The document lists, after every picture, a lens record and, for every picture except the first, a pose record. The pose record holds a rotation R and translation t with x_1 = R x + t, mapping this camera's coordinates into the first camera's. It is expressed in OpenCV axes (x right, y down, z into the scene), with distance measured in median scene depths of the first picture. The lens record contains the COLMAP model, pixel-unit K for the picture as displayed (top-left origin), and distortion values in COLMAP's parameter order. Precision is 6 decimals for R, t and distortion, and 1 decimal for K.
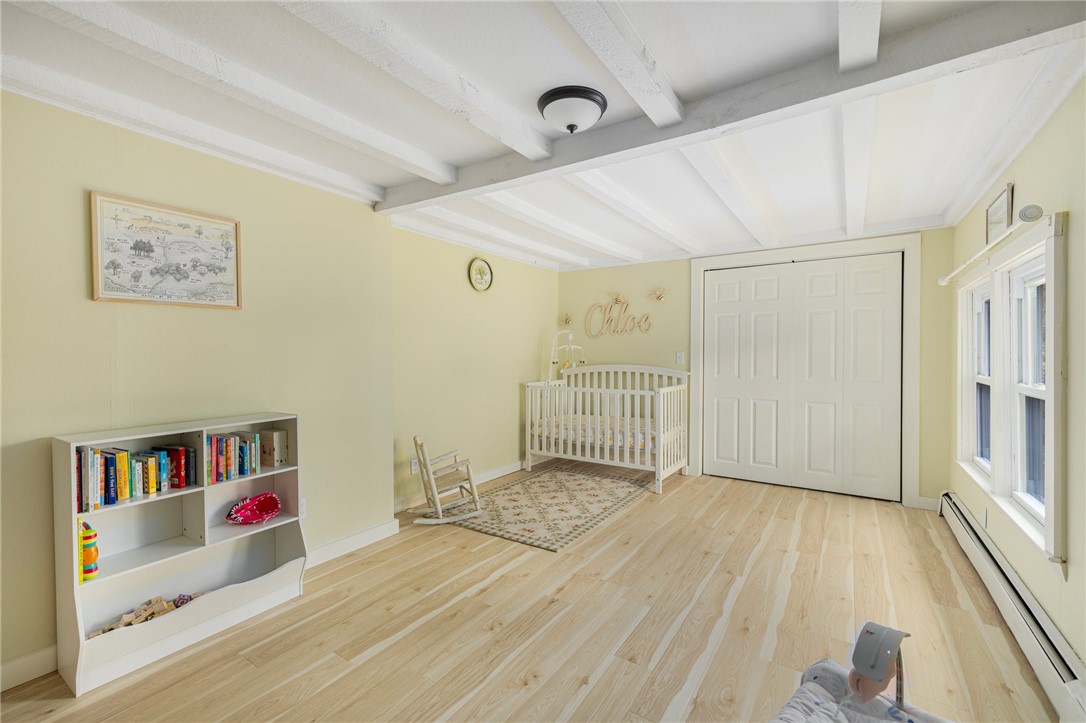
lens RADIAL K [[466.3, 0, 538.6], [0, 466.3, 358.8], [0, 0, 1]] dist [-0.000548, 0.000700]
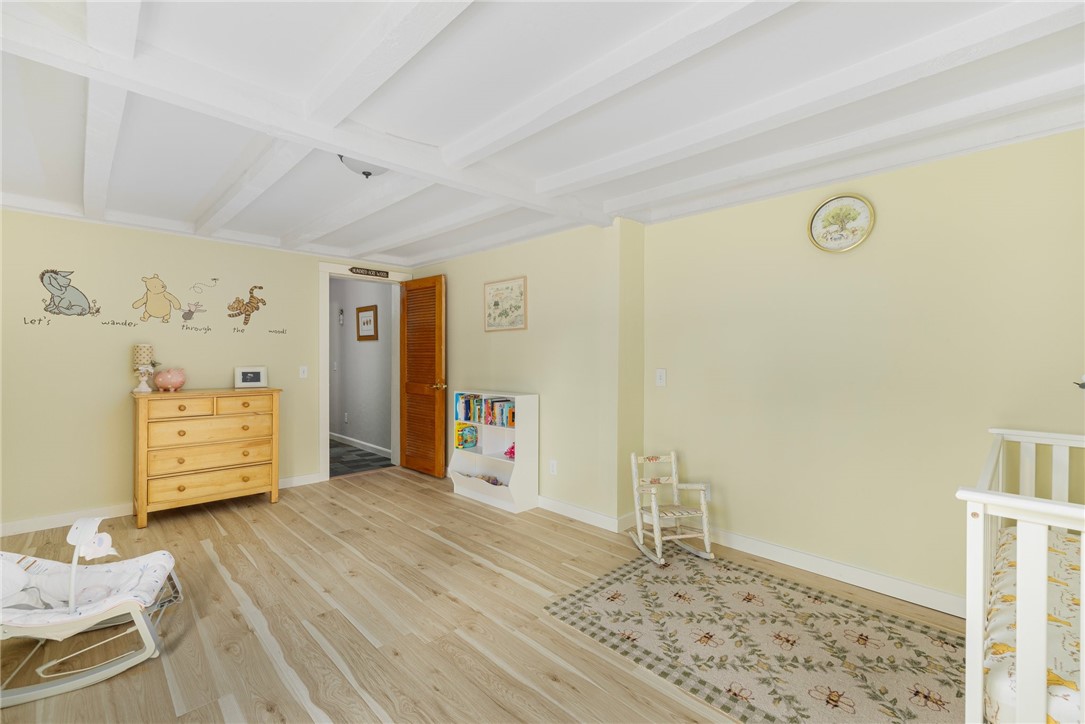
lens RADIAL K [[465.8, 0, 537.9], [0, 465.8, 359.5], [0, 0, 1]] dist [-0.000548, 0.000700]
pose [[-0.206591, 0.006904, -0.978403, 0.689098], [-0.016012, 0.999817, 0.010436, -0.011578], [0.978296, 0.017822, -0.206443, 0.984804]]
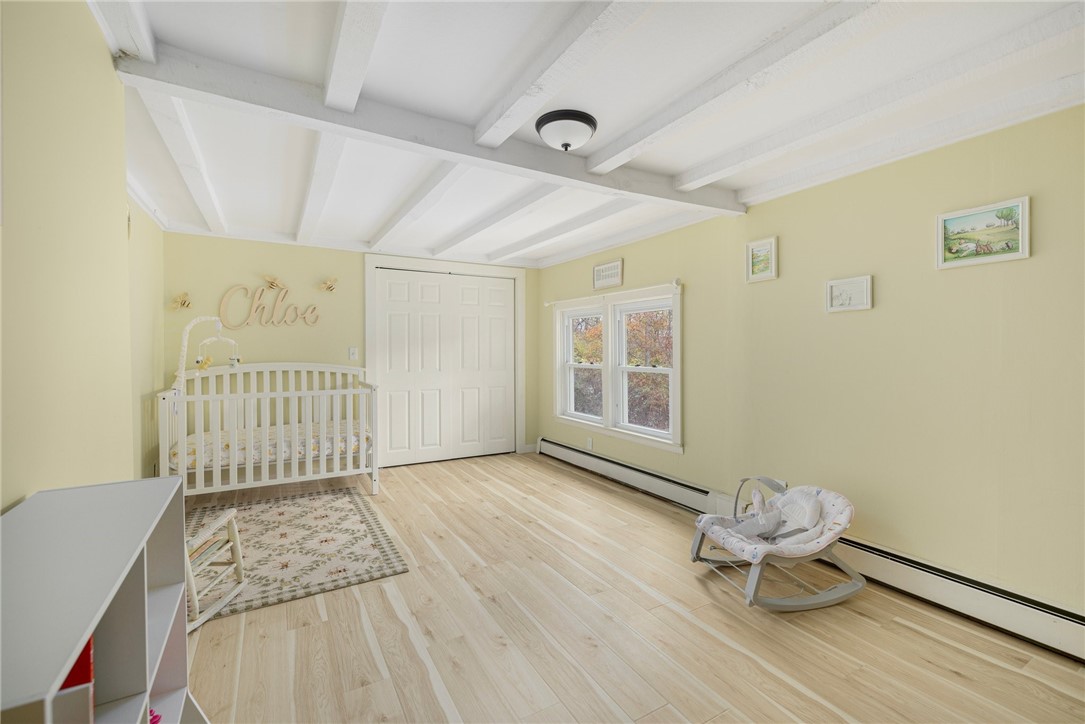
lens RADIAL K [[465.8, 0, 541.3], [0, 465.8, 361.2], [0, 0, 1]] dist [-0.000548, 0.000700]
pose [[0.436921, -0.020761, 0.899260, -0.554547], [0.008305, 0.999784, 0.019047, -0.002893], [-0.899461, -0.000853, 0.436999, 0.327238]]
